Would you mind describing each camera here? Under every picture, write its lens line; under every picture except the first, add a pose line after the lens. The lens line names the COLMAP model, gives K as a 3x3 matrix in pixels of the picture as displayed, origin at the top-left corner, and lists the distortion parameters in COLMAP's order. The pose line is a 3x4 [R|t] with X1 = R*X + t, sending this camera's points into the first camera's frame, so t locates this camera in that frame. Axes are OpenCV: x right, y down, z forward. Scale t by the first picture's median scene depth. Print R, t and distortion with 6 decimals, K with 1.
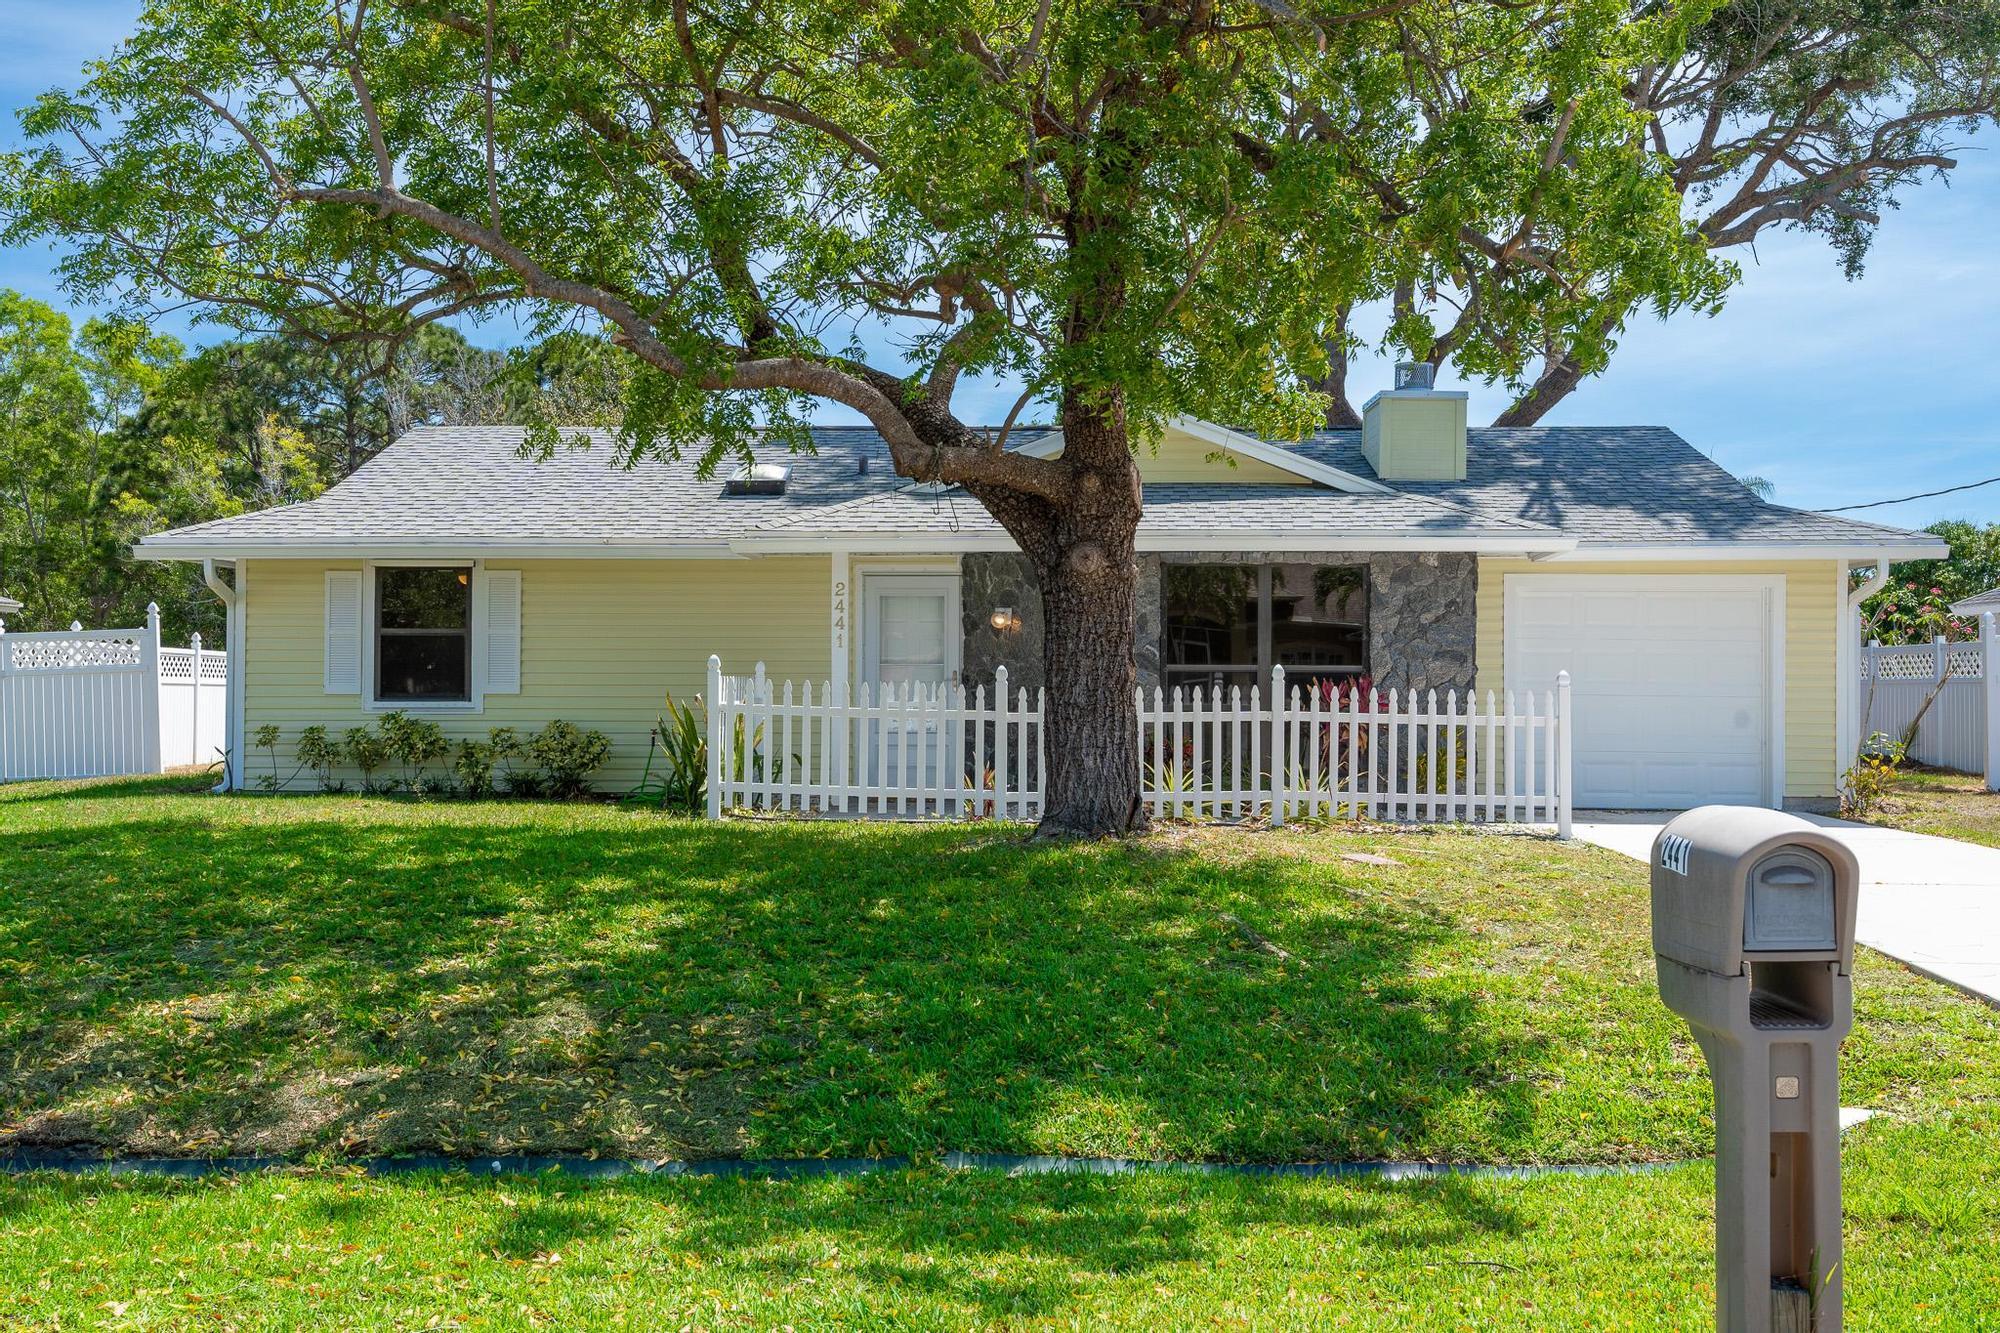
lens RADIAL K [[1915.0, 0, 1000.0], [0, 1915.0, 666.5], [0, 0, 1]] dist [-0.007144, -0.001453]
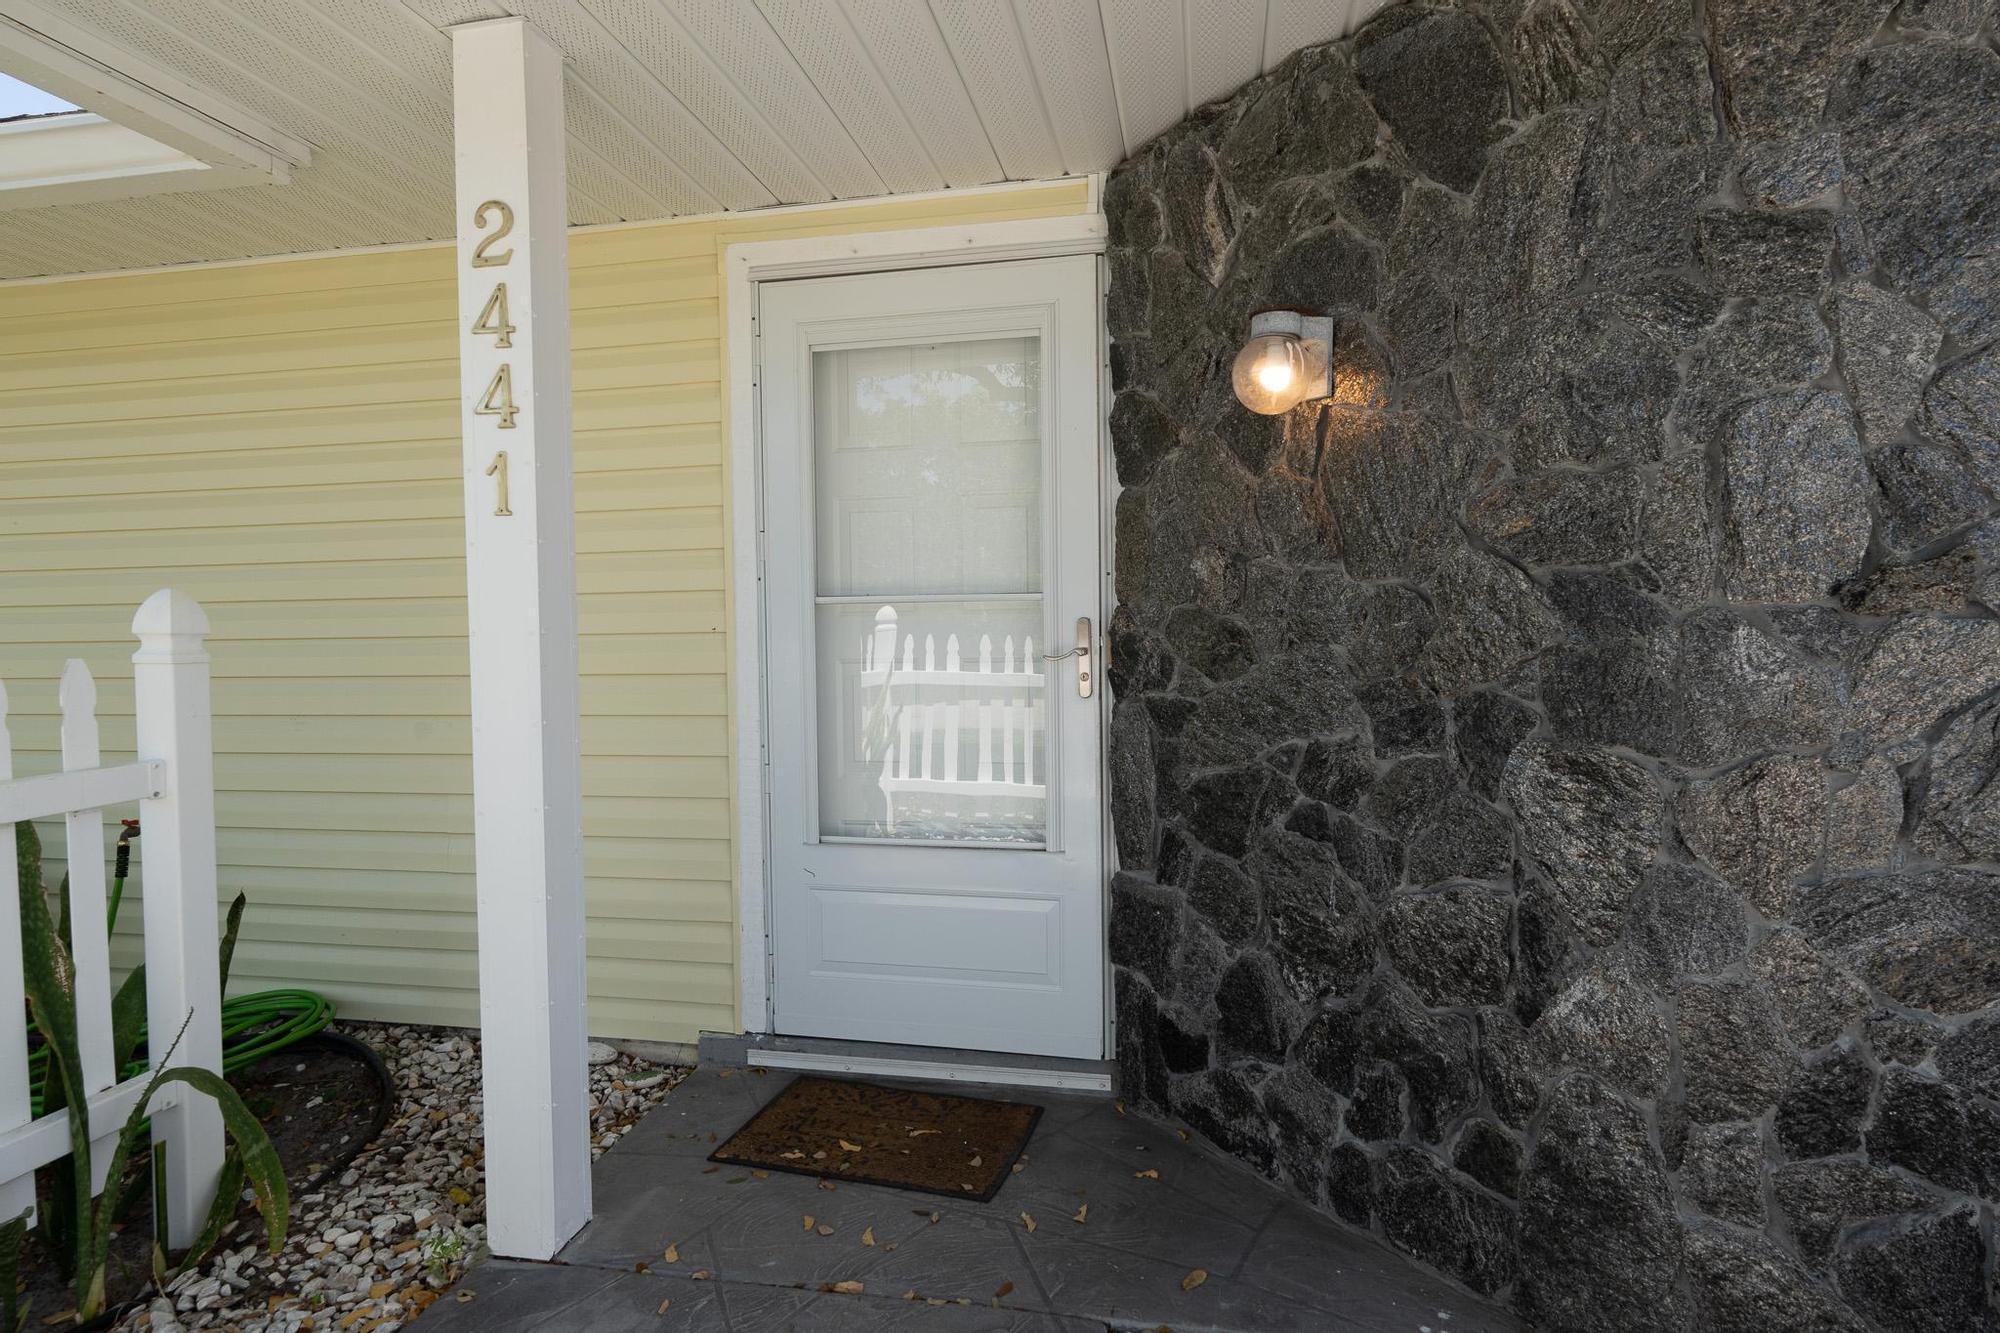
lens RADIAL K [[1084.6, 0, 1000.0], [0, 1084.6, 666.5], [0, 0, 1]] dist [-0.000743, -0.000071]
pose [[0.985445, -0.008593, -0.169776, -0.009928], [0.016644, 0.998800, 0.046055, 0.001821], [0.169177, -0.048210, 0.984406, 0.861040]]
